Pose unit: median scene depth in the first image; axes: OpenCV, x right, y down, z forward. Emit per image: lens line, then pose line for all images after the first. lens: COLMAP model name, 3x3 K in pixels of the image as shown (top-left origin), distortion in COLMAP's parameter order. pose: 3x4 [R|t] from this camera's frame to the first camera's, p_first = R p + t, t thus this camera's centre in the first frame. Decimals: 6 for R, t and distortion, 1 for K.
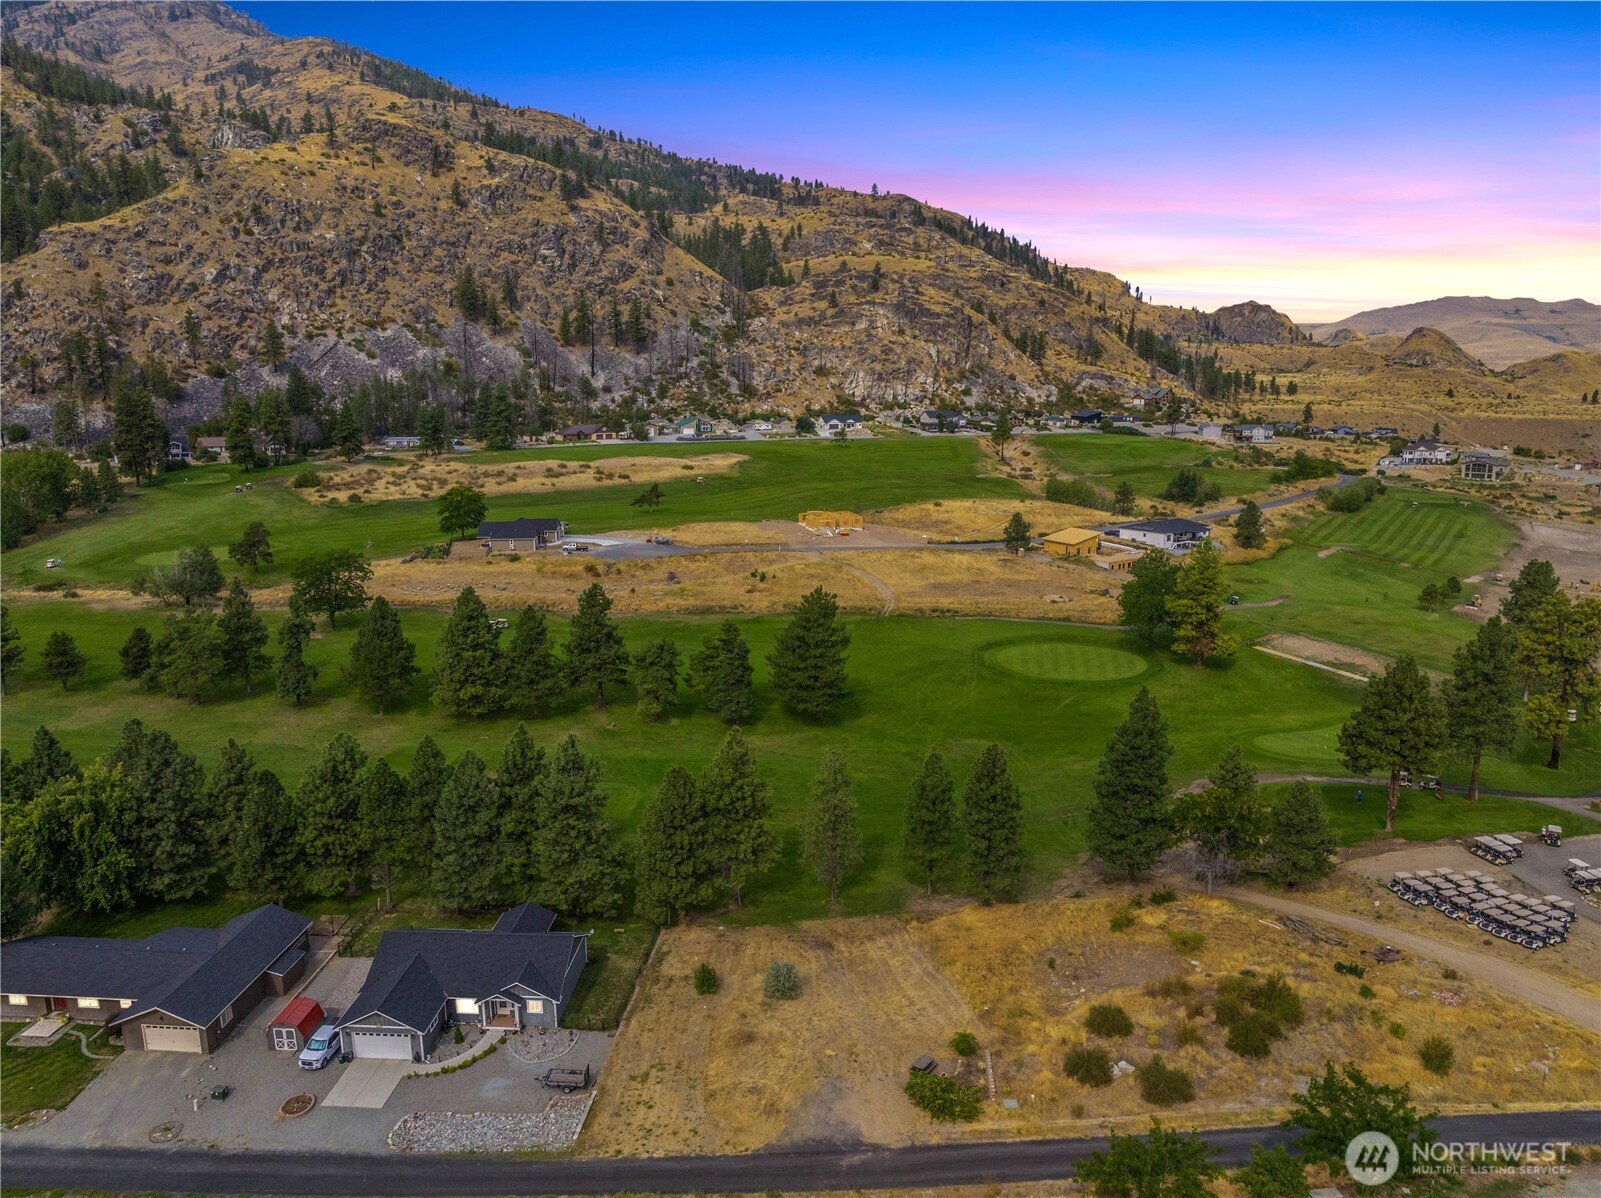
lens RADIAL K [[1128.7, 0, 801.3], [0, 1128.7, 607.4], [0, 0, 1]] dist [-0.044188, 0.009244]
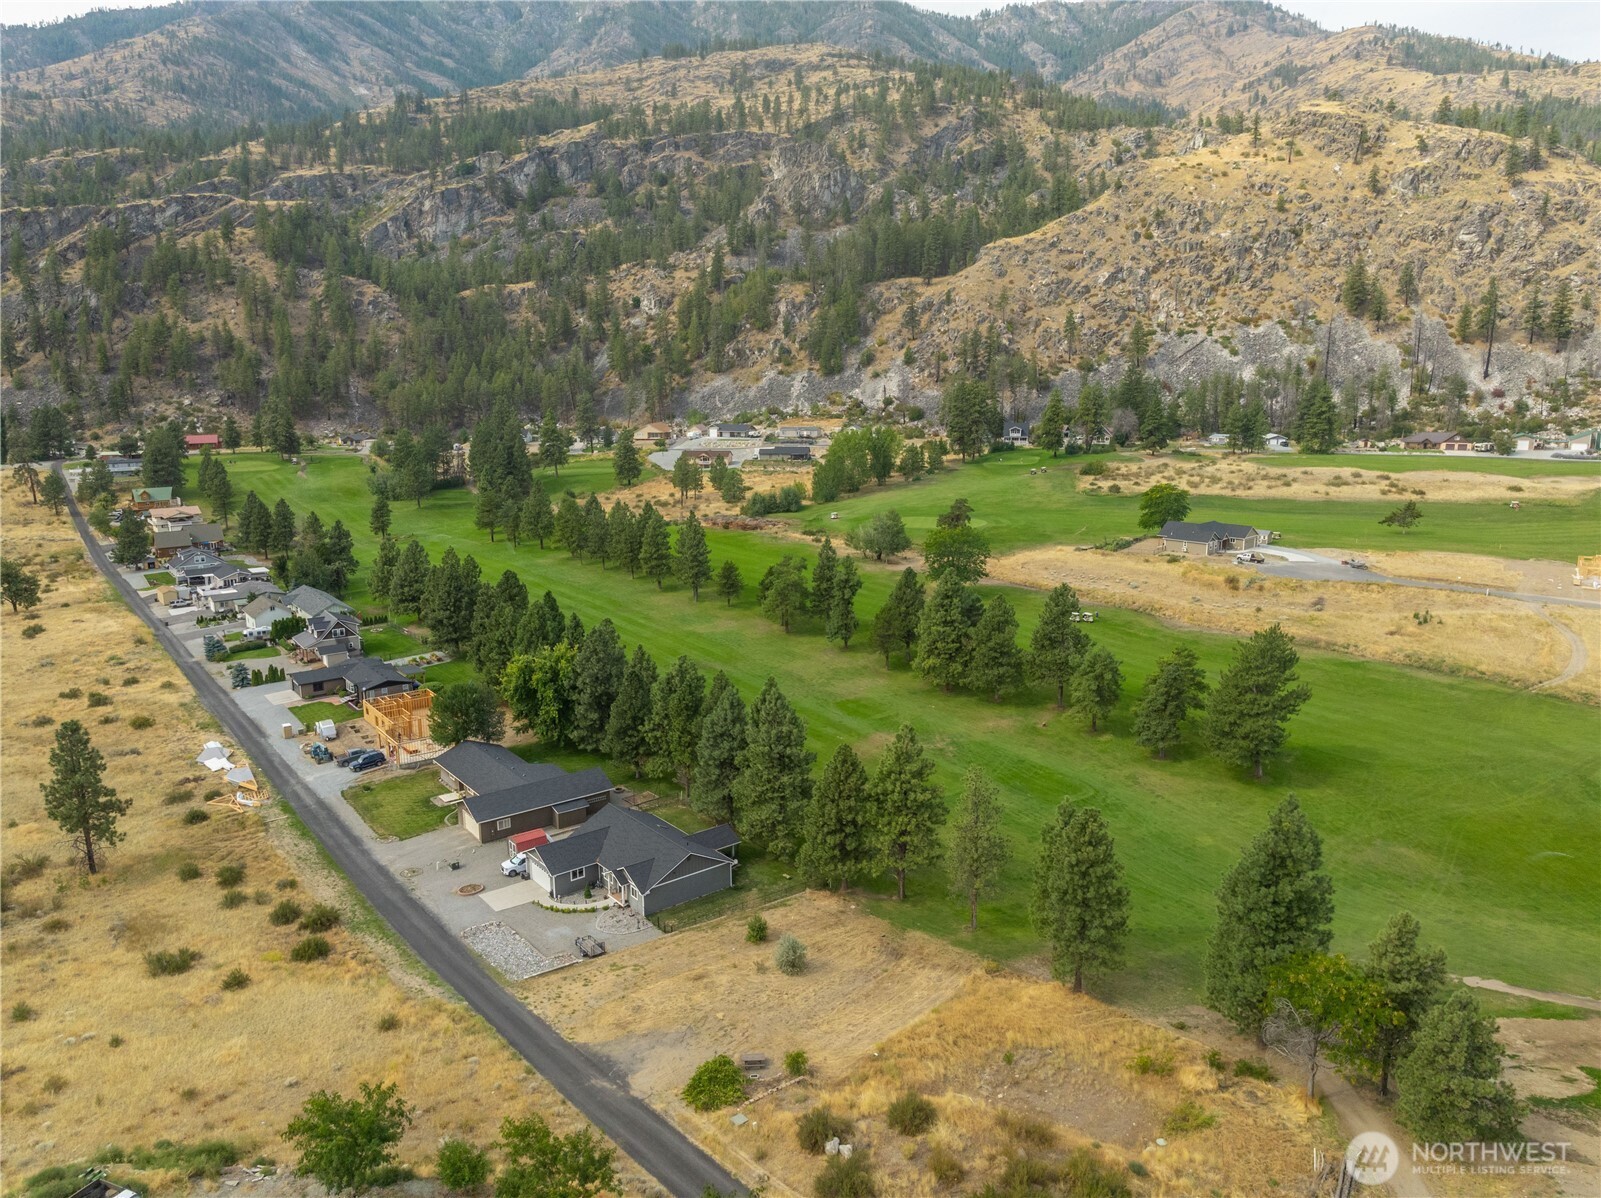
lens RADIAL K [[1128.7, 0, 799.8], [0, 1128.7, 603.8], [0, 0, 1]] dist [-0.044188, 0.009244]
pose [[0.661263, 0.157293, -0.733478, 0.116568], [-0.157047, 0.985130, 0.069675, -0.010560], [0.733531, 0.069116, 0.676133, 0.045925]]
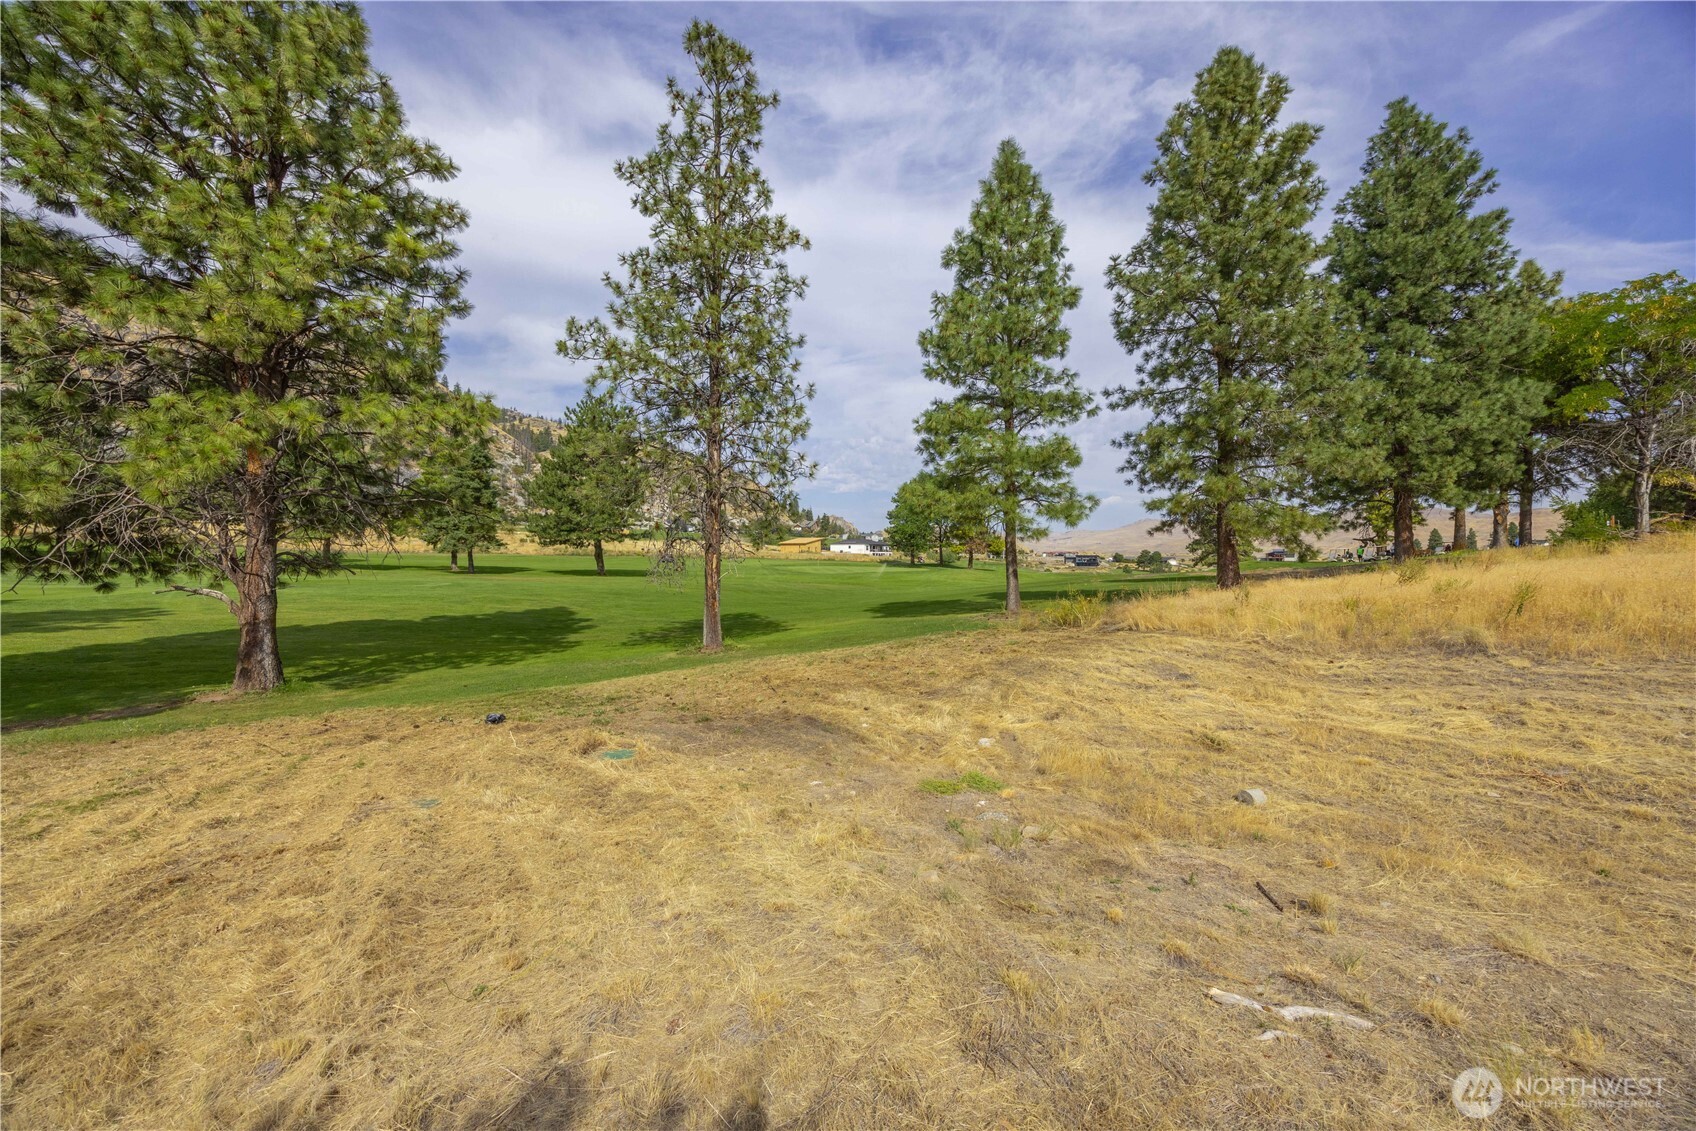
lens RADIAL K [[640.9, 0, 843.1], [0, 640.9, 566.4], [0, 0, 1]] dist [-0.005921, 0.000475]
pose [[0.921407, 0.007562, 0.388526, -0.000269], [0.071357, 0.979517, -0.188292, 0.054129], [-0.381991, 0.201218, 0.901994, 0.167982]]
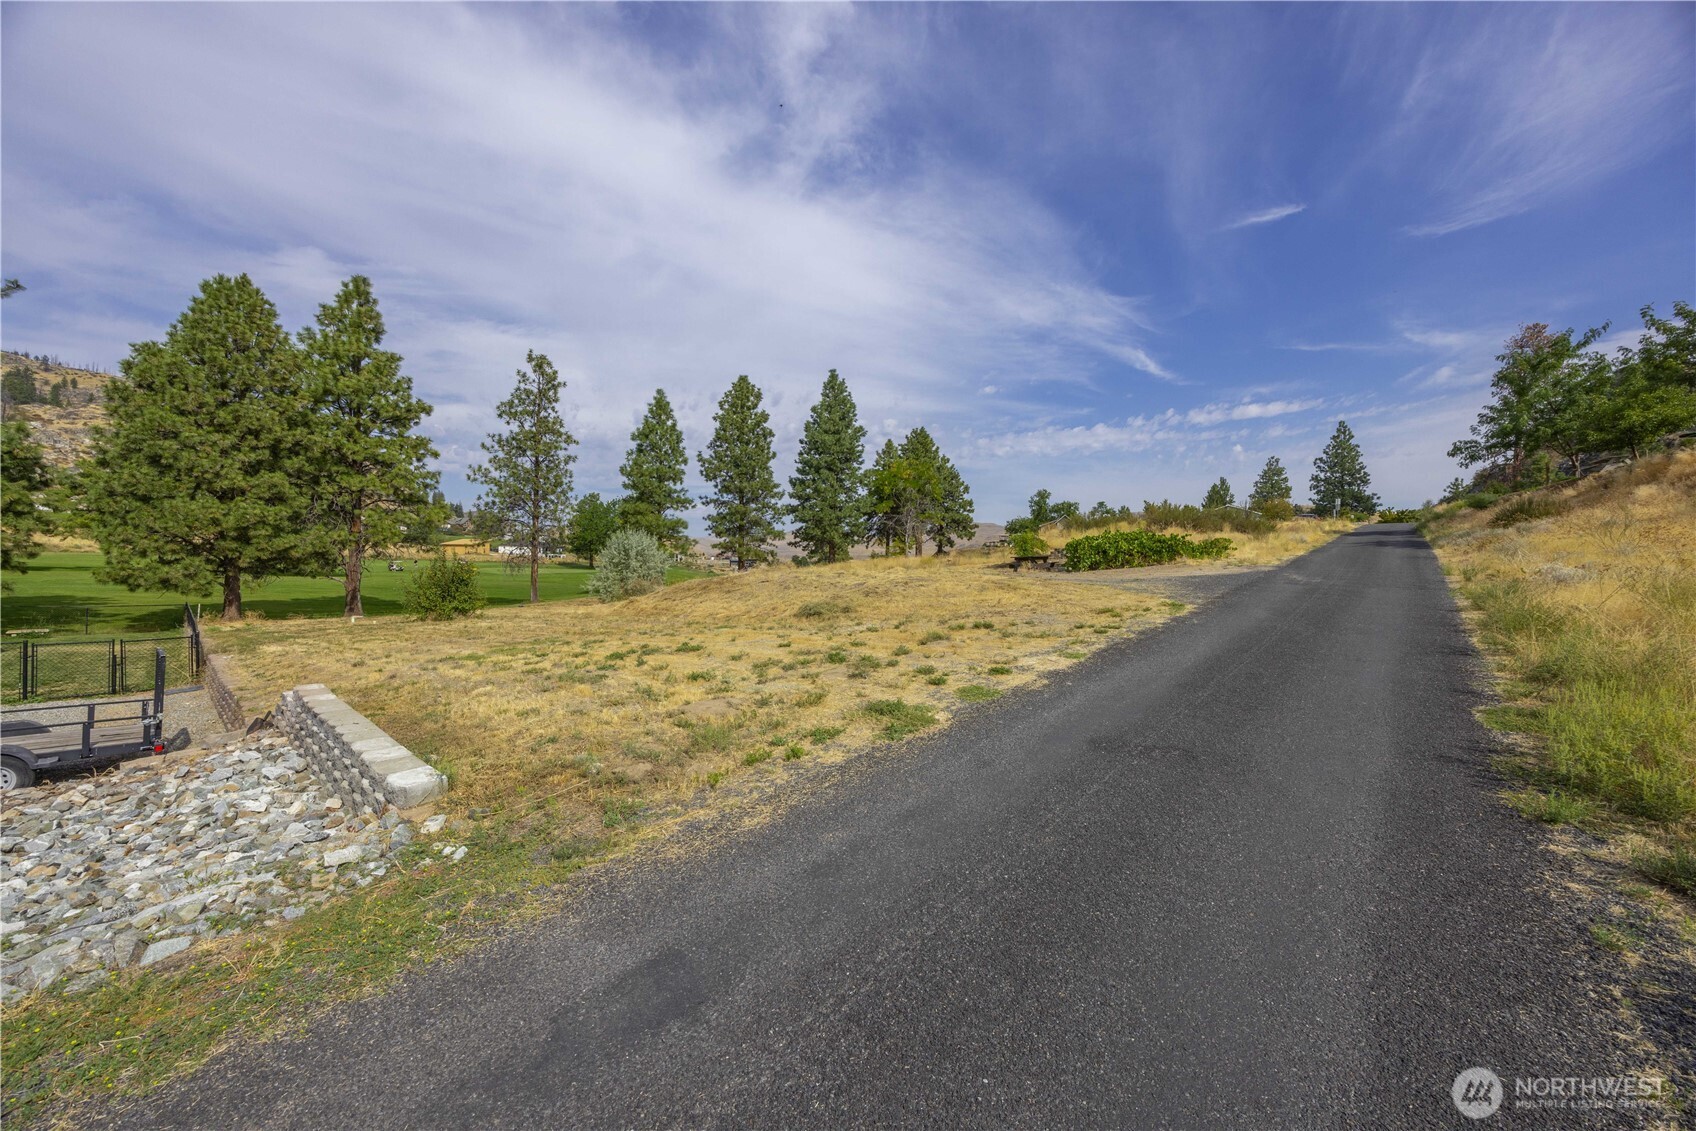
lens RADIAL K [[646.0, 0, 837.4], [0, 646.0, 567.7], [0, 0, 1]] dist [0.000350, 0.000194]
pose [[0.624462, 0.014186, 0.780926, -0.030565], [0.145411, 0.980244, -0.134083, 0.062954], [-0.767400, 0.197285, 0.610062, 0.125280]]
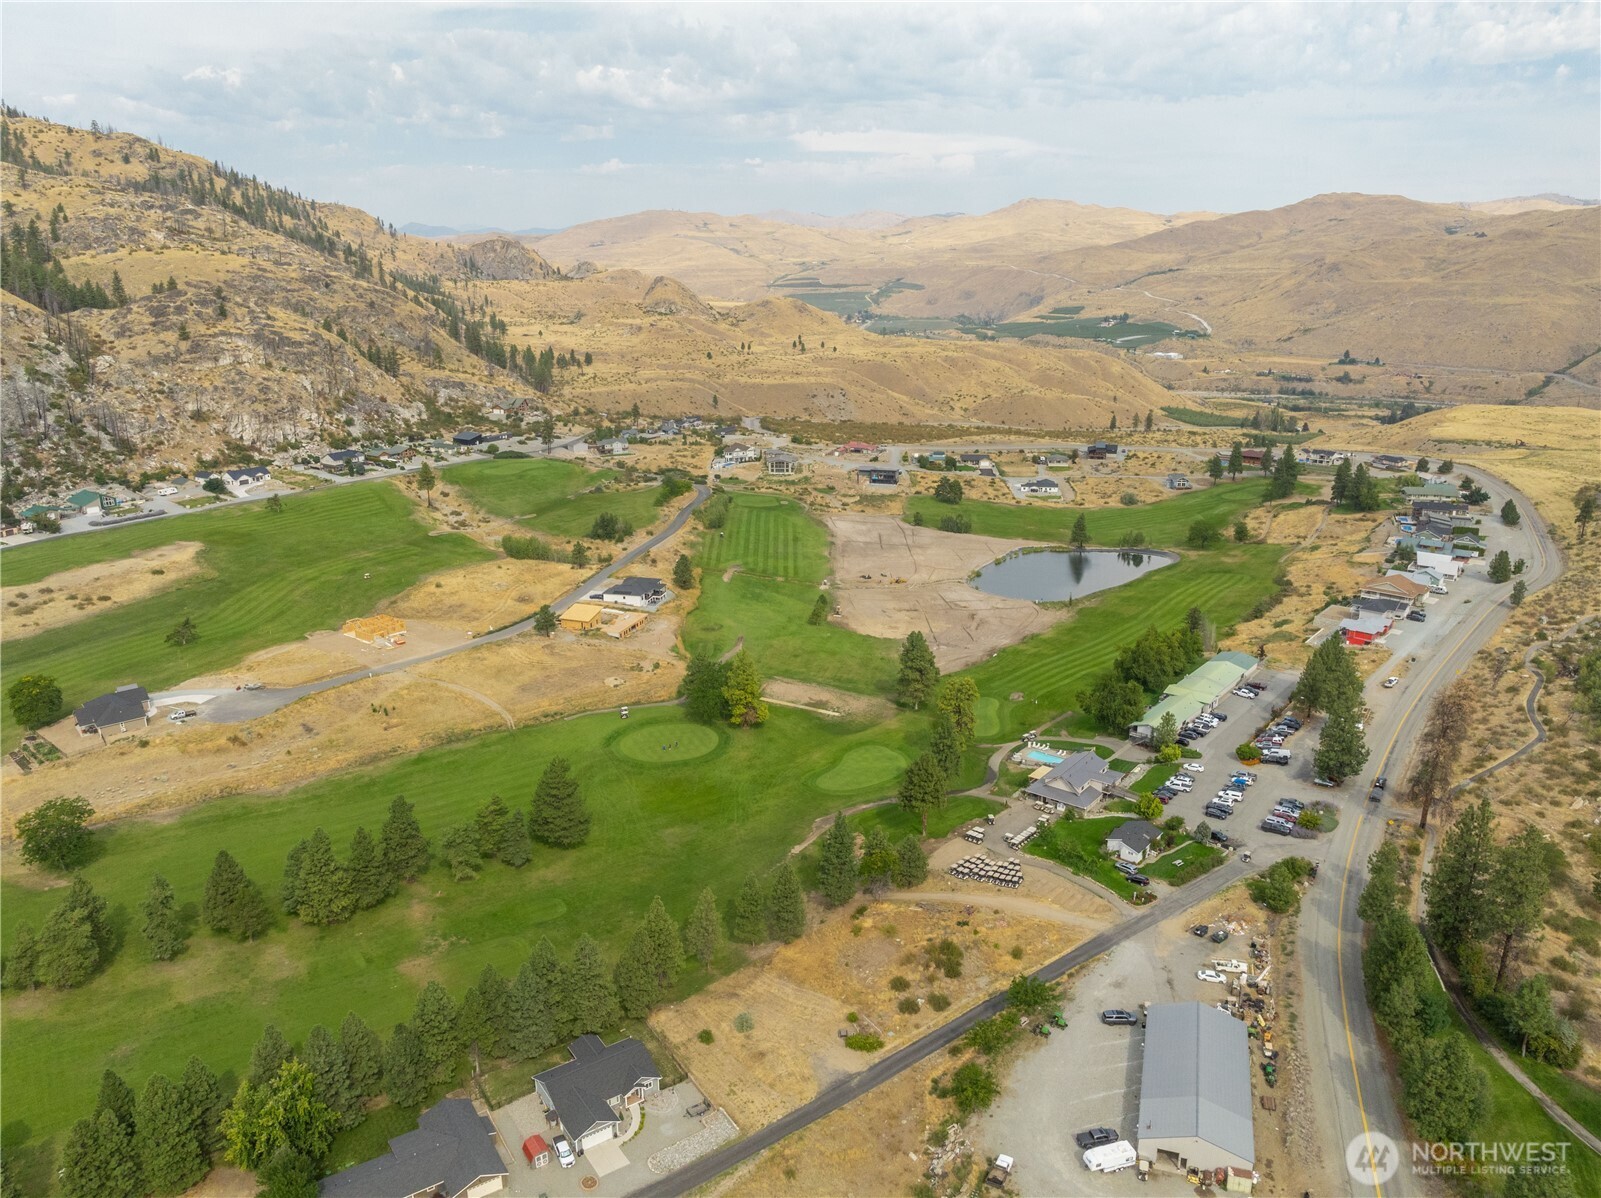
lens RADIAL K [[1128.7, 0, 800.8], [0, 1128.7, 608.4], [0, 0, 1]] dist [-0.044188, 0.009244]
pose [[0.798287, -0.176936, 0.575700, -0.155948], [0.127602, 0.983861, 0.125442, -0.101514], [-0.588604, -0.026678, 0.807981, -0.103657]]
